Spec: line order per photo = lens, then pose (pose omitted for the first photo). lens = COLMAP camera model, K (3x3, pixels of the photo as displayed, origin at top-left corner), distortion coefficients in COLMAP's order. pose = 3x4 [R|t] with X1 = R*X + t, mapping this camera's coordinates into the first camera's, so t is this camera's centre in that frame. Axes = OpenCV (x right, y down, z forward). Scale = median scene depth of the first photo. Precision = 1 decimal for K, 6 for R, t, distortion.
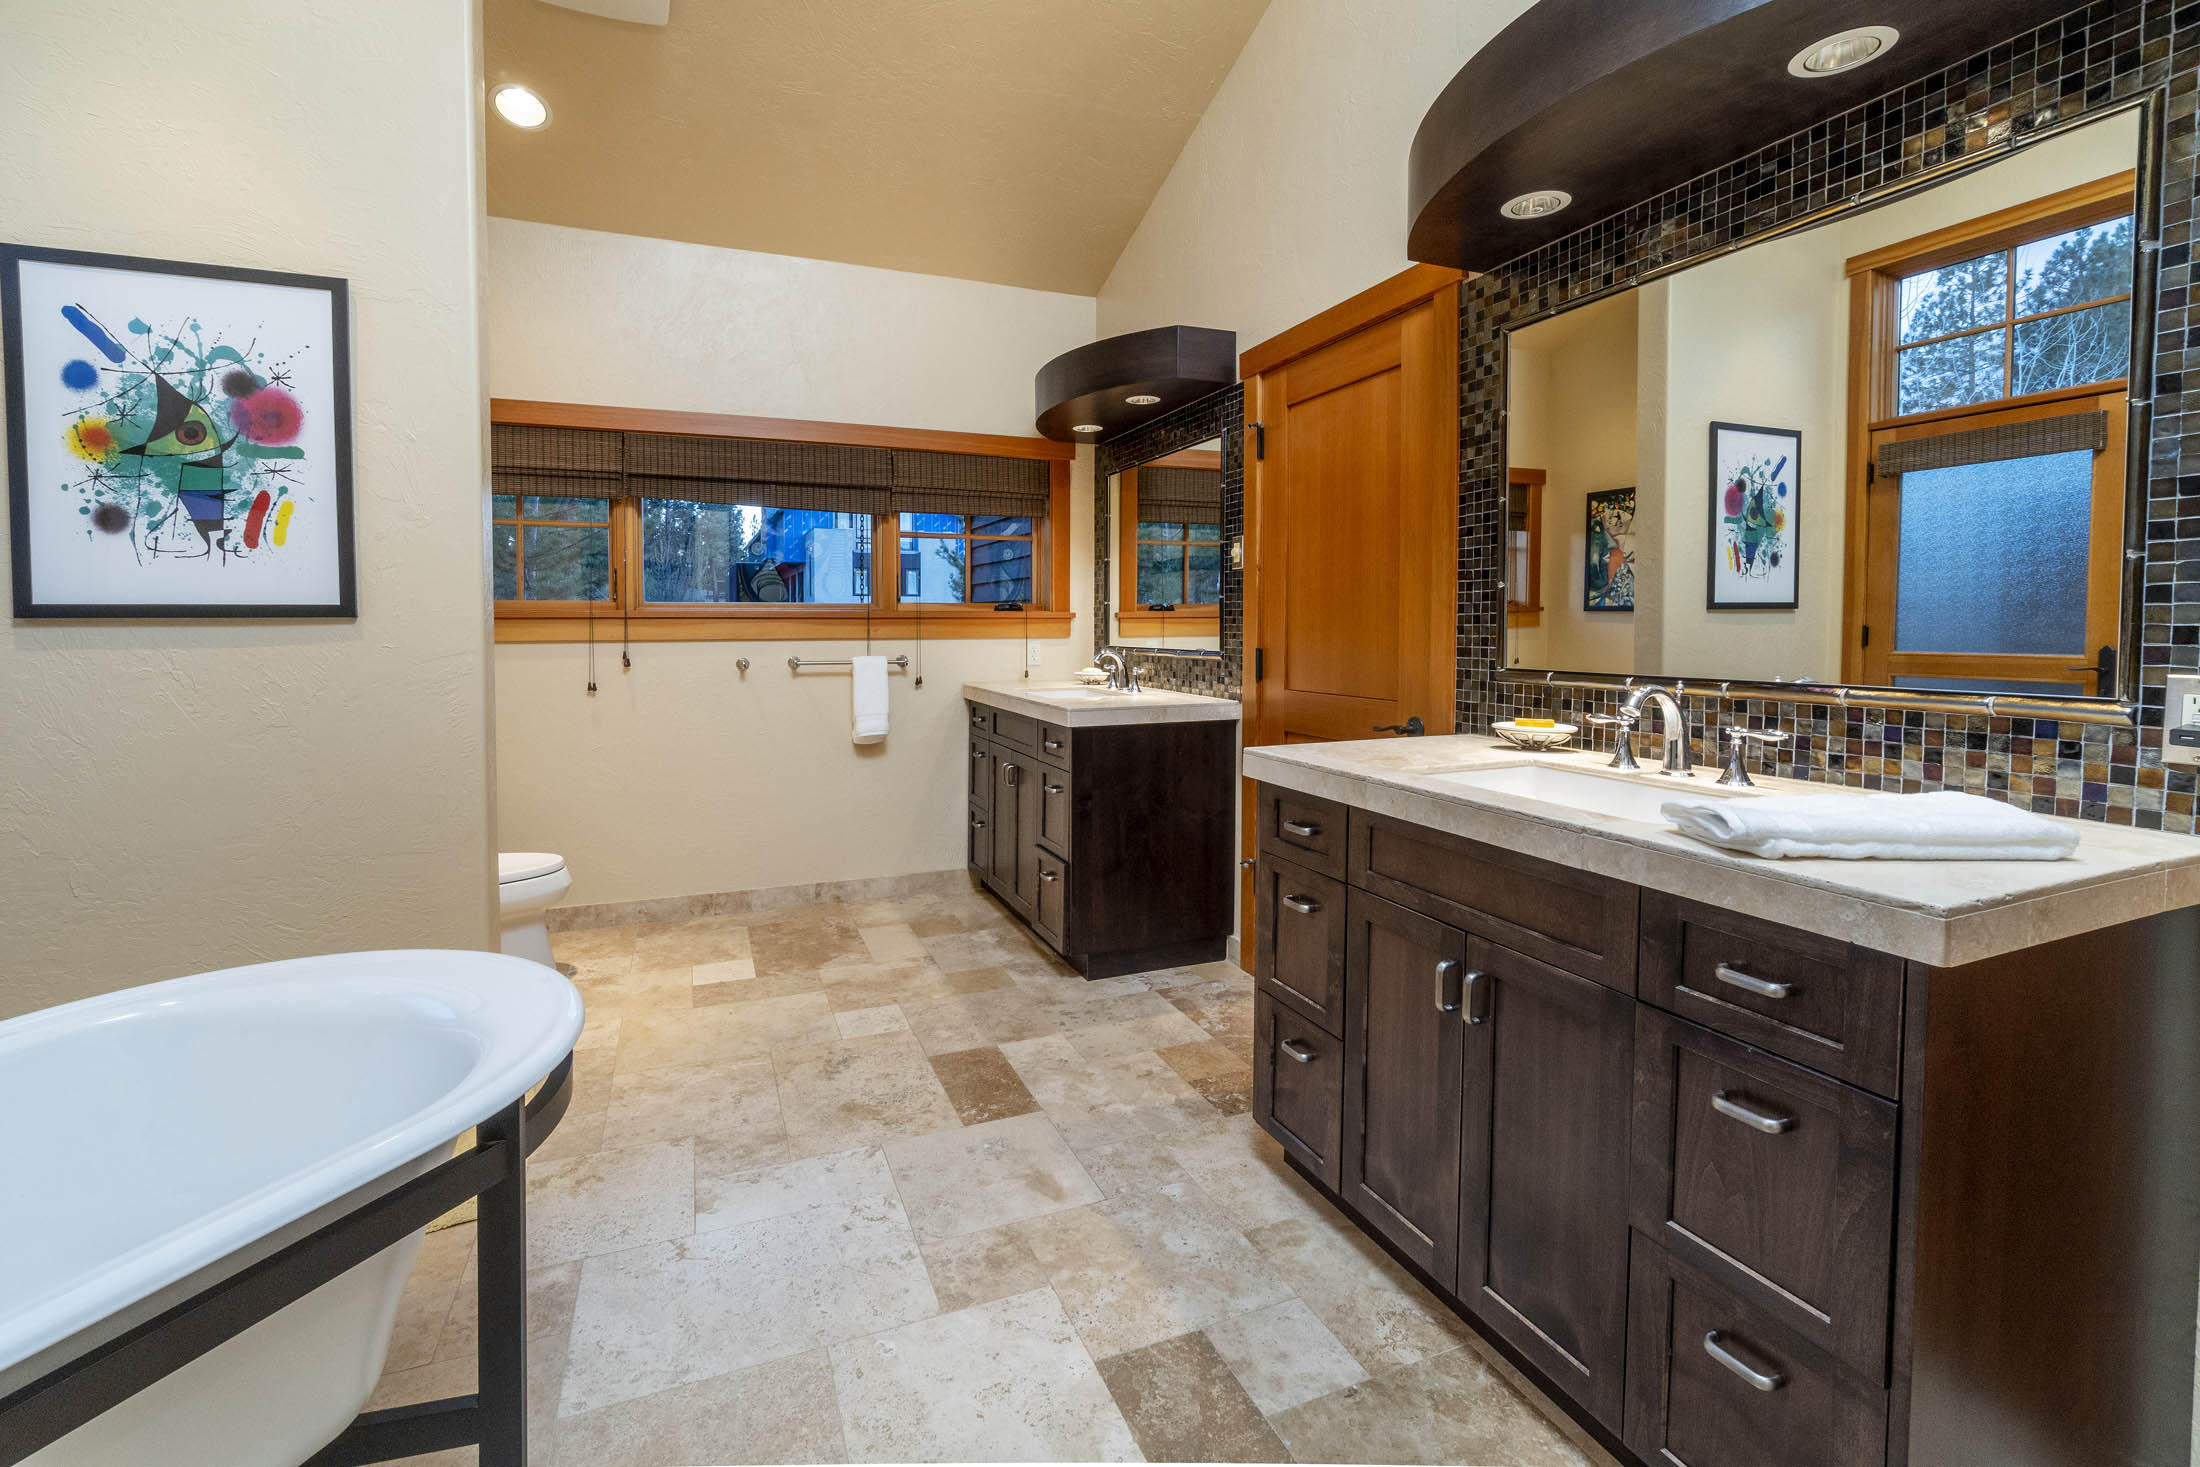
lens RADIAL K [[961.9, 0, 1049.2], [0, 961.9, 646.8], [0, 0, 1]] dist [-0.003484, -0.000373]
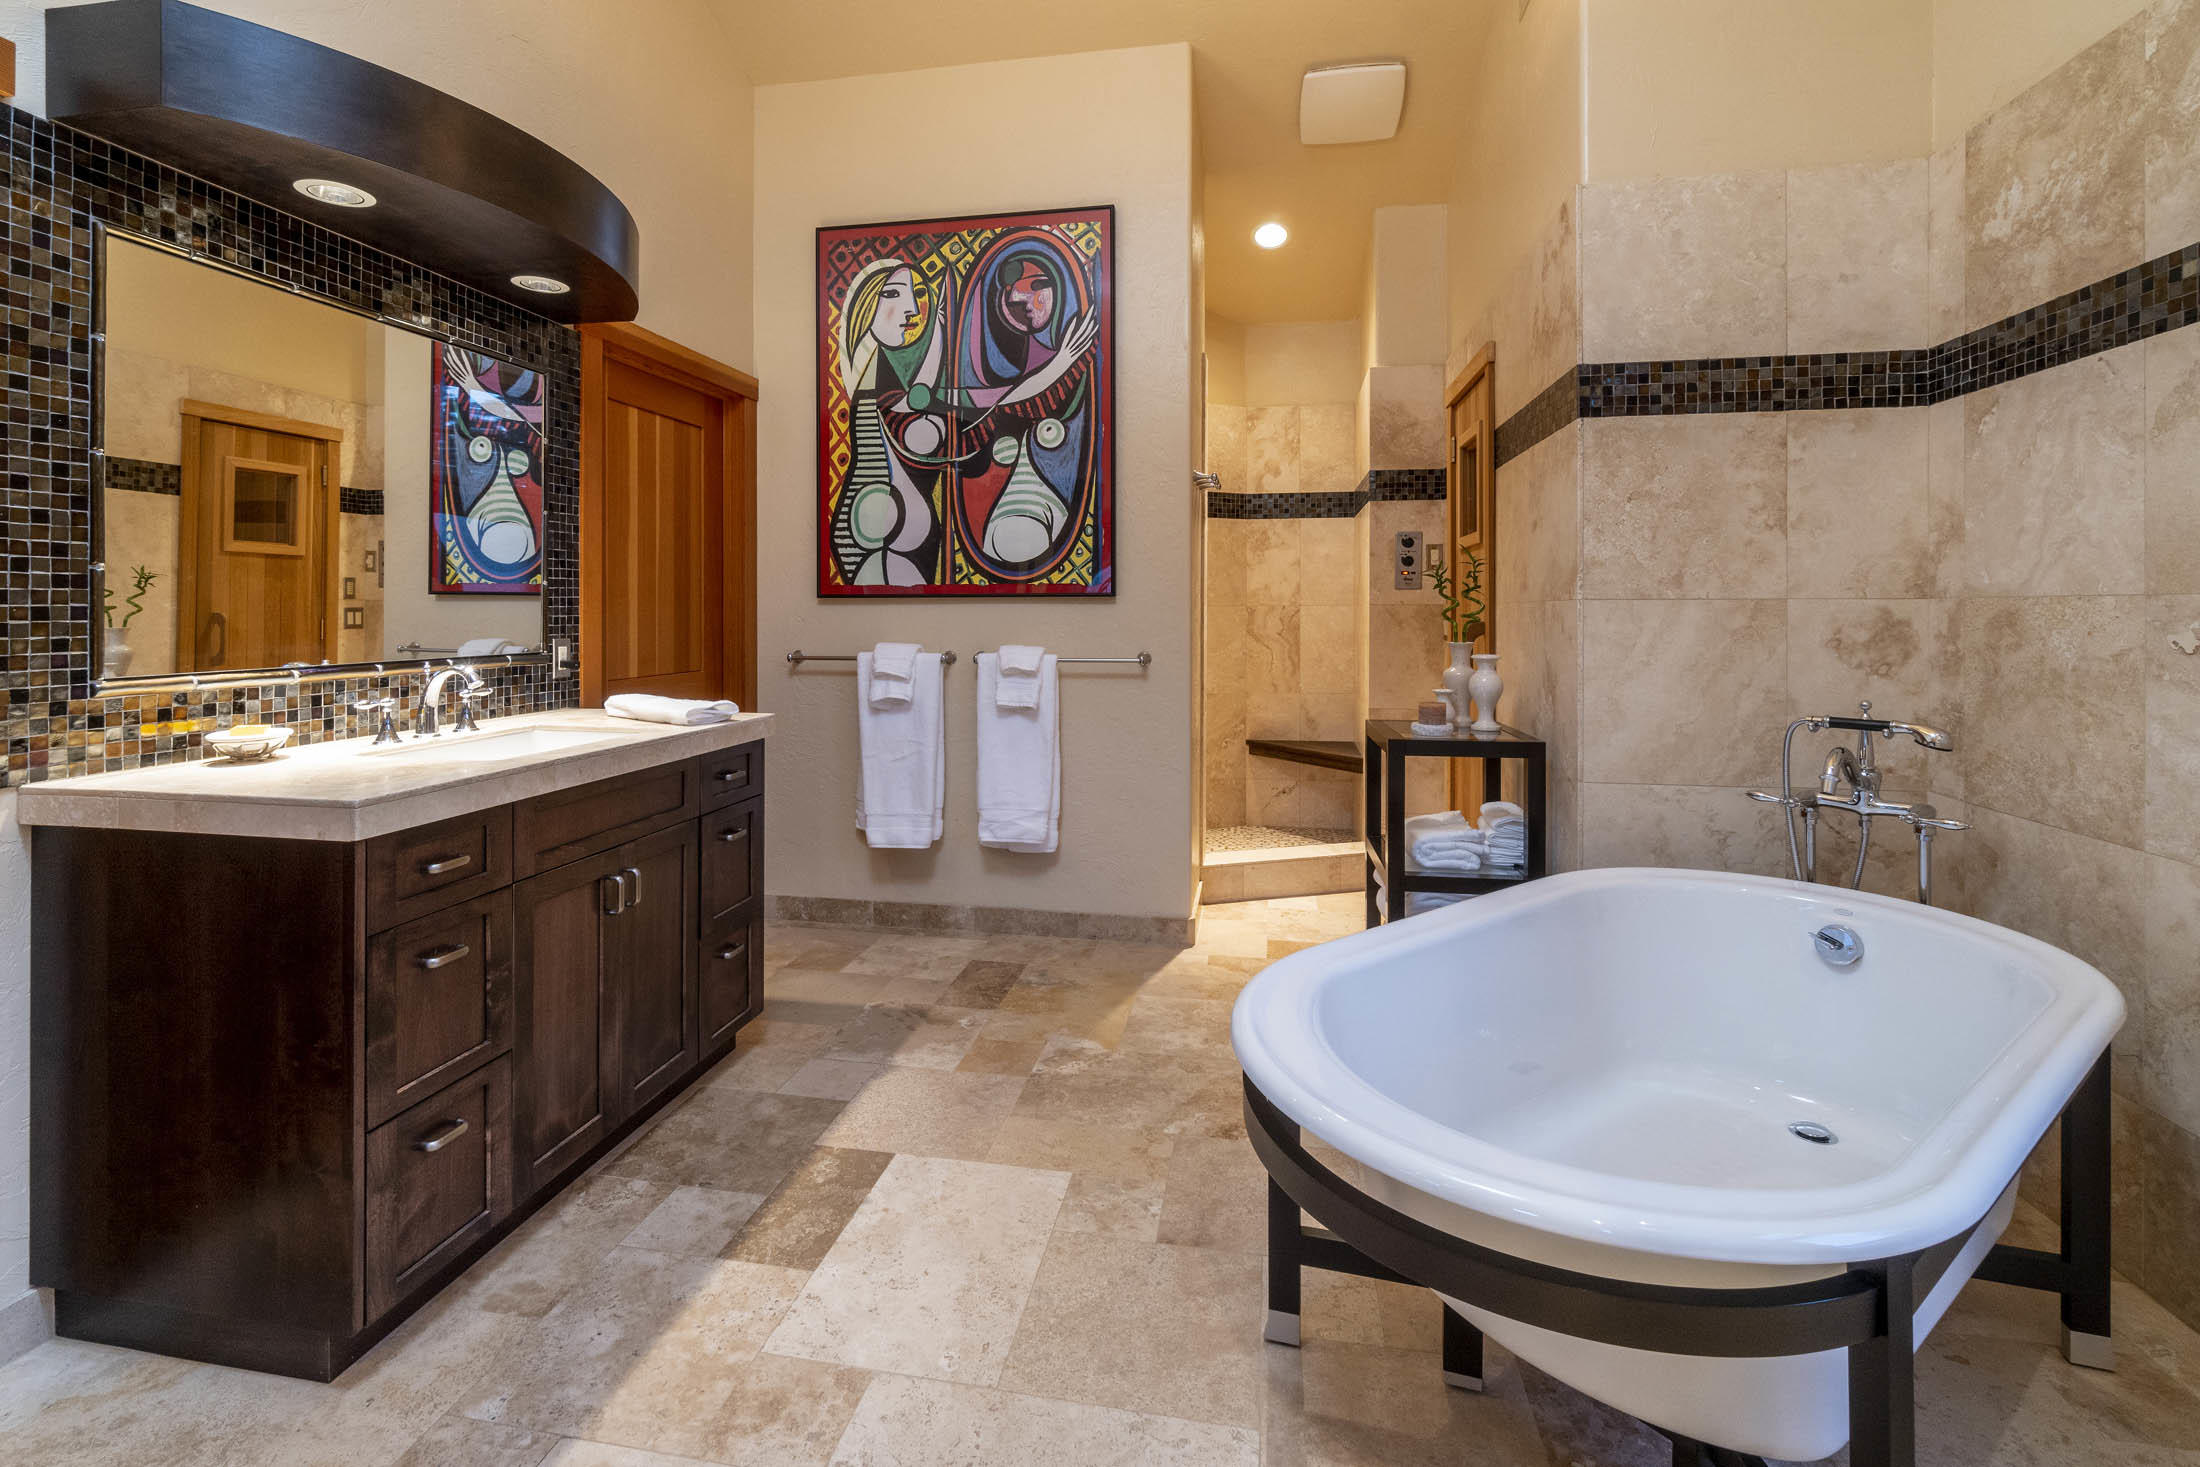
lens RADIAL K [[961.9, 0, 1083.4], [0, 961.9, 612.5], [0, 0, 1]] dist [-0.003484, -0.000373]
pose [[-0.854966, -0.001619, 0.518681, -0.724148], [0.011127, 0.999708, 0.021461, -0.047291], [-0.518564, 0.024120, -0.854698, 1.592382]]
